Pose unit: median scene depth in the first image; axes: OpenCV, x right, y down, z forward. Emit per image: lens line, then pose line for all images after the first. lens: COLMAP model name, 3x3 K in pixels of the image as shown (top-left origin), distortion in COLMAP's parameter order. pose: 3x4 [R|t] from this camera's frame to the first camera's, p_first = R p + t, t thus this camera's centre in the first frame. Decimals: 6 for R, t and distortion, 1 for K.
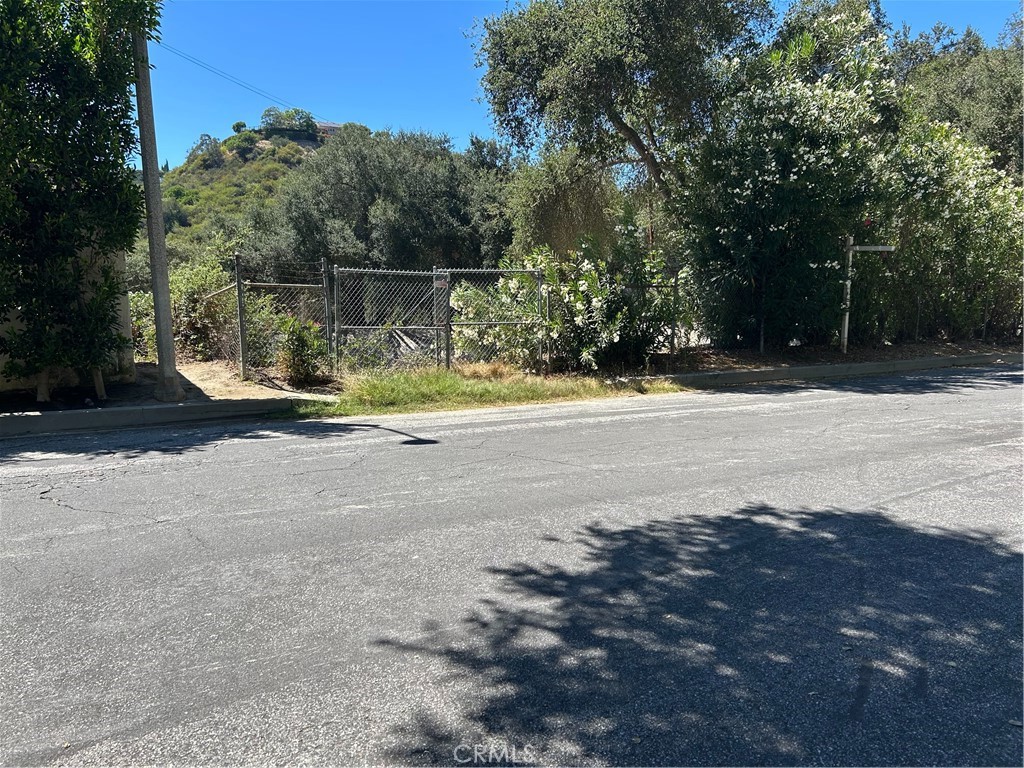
lens RADIAL K [[771.2, 0, 512.9], [0, 771.2, 386.5], [0, 0, 1]] dist [0.061050, -0.065482]
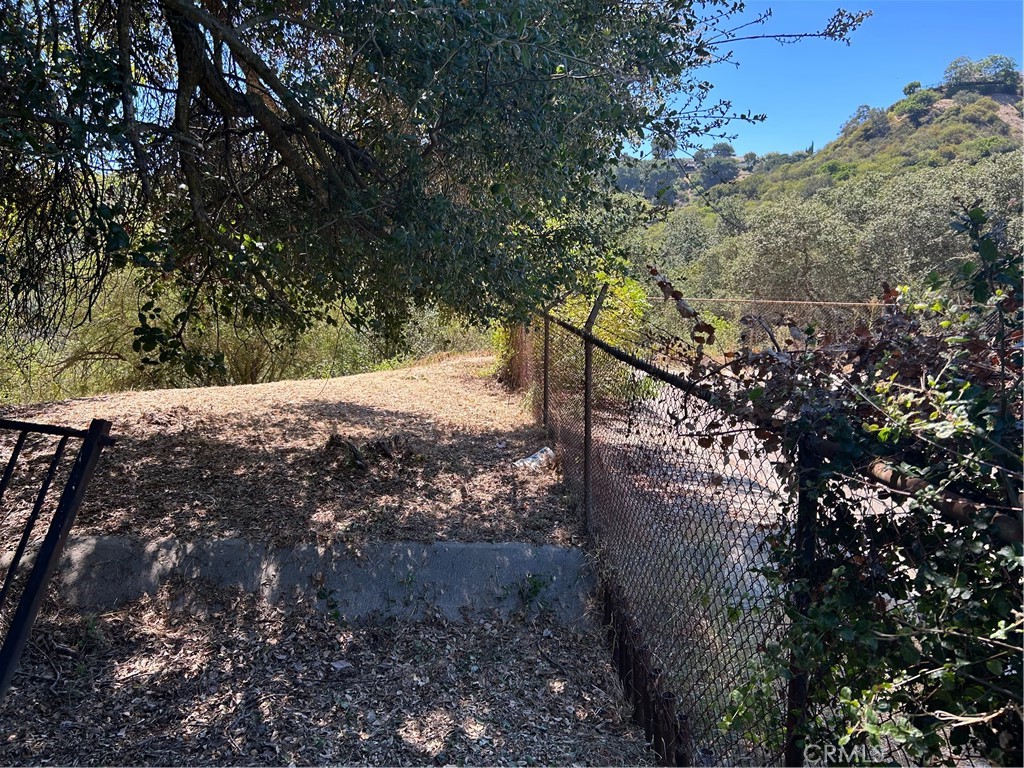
lens RADIAL K [[771.2, 0, 508.5], [0, 771.2, 389.2], [0, 0, 1]] dist [0.061050, -0.065482]
pose [[0.730475, 0.136453, -0.669169, -1.825788], [-0.124380, 0.990030, 0.066105, -0.327500], [0.671518, 0.034943, 0.740164, 2.733105]]
